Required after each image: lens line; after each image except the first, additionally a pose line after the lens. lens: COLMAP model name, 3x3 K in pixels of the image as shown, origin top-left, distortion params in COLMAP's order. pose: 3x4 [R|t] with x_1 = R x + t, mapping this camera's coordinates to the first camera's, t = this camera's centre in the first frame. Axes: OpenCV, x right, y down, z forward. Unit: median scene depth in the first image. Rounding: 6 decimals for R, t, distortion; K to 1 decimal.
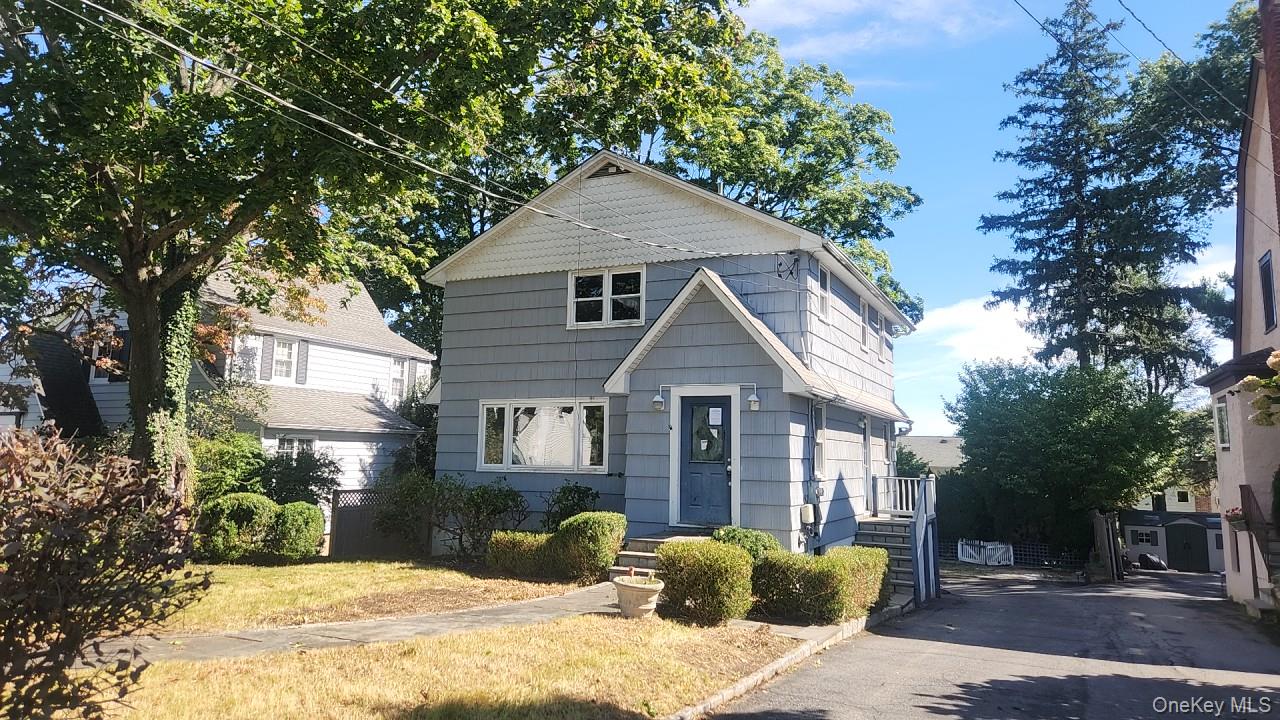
lens RADIAL K [[865.8, 0, 644.3], [0, 865.8, 348.1], [0, 0, 1]] dist [0.061307, 0.002021]
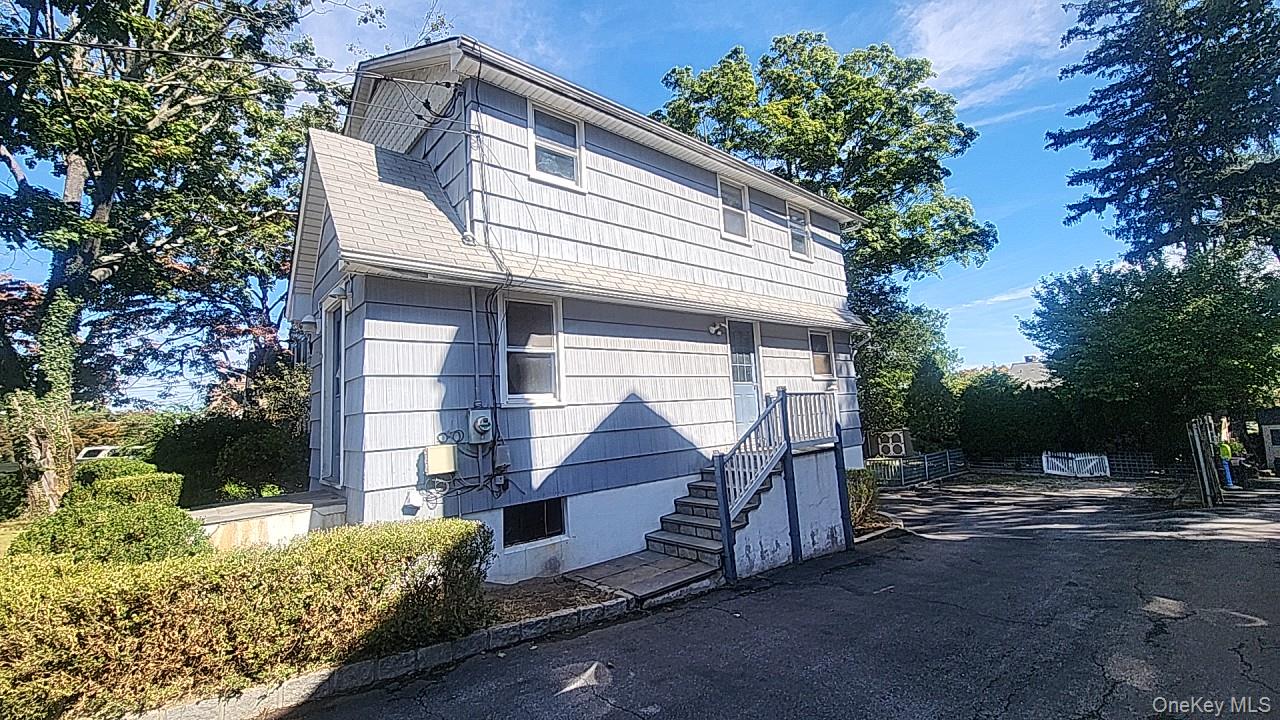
lens RADIAL K [[526.4, 0, 633.6], [0, 526.4, 365.4], [0, 0, 1]] dist [-0.003521, -0.003315]
pose [[0.910161, -0.110931, -0.399126, 0.263728], [0.127310, 0.991754, 0.014672, 0.073706], [0.394207, -0.064166, 0.916779, 0.389625]]
